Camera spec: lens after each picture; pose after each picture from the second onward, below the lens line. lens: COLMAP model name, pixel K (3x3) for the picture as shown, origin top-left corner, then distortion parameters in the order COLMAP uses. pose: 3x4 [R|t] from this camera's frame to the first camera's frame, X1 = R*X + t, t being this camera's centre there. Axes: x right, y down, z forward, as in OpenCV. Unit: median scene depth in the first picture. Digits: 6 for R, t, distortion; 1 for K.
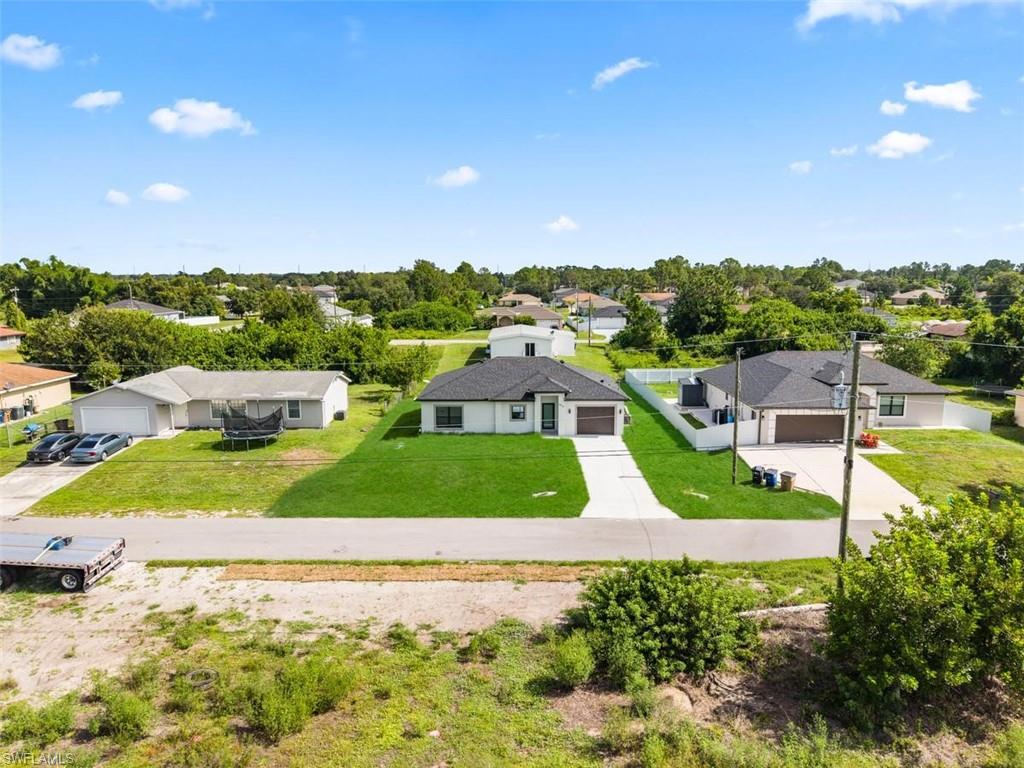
lens RADIAL K [[689.4, 0, 506.5], [0, 689.4, 383.2], [0, 0, 1]] dist [0.008298, -0.004710]
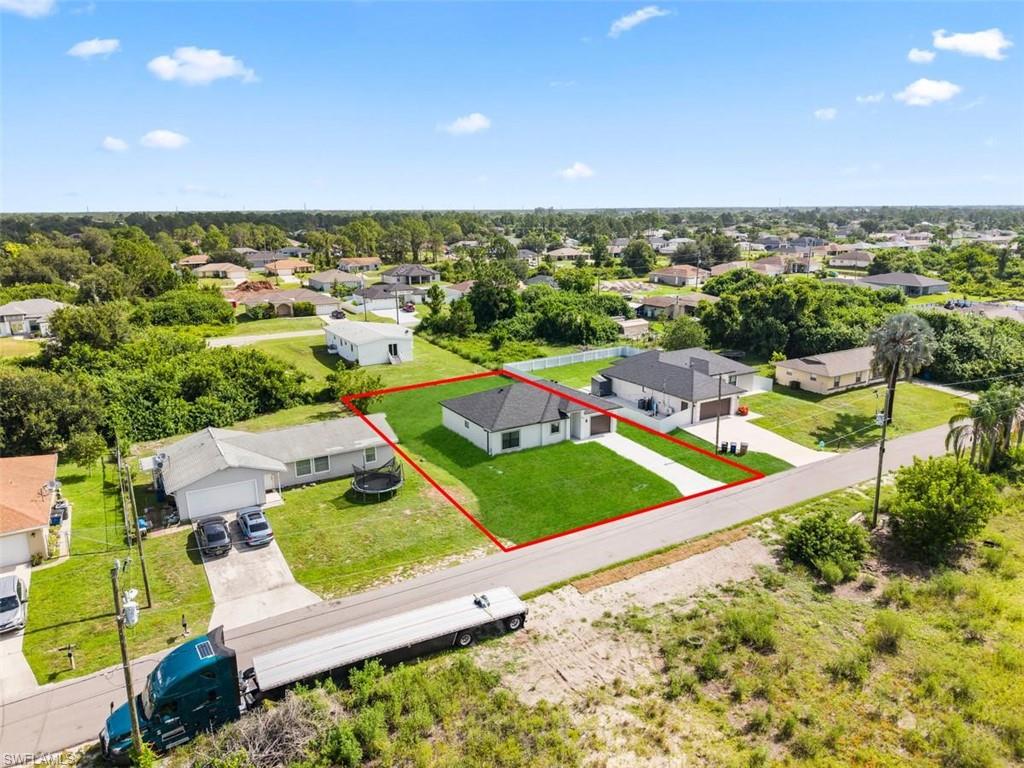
lens RADIAL K [[689.4, 0, 506.5], [0, 689.4, 383.2], [0, 0, 1]] dist [0.008298, -0.004710]
pose [[0.853204, -0.130691, 0.504939, -1.203422], [0.085946, 0.990093, 0.111036, -0.330765], [-0.514448, -0.051339, 0.855984, -0.157737]]
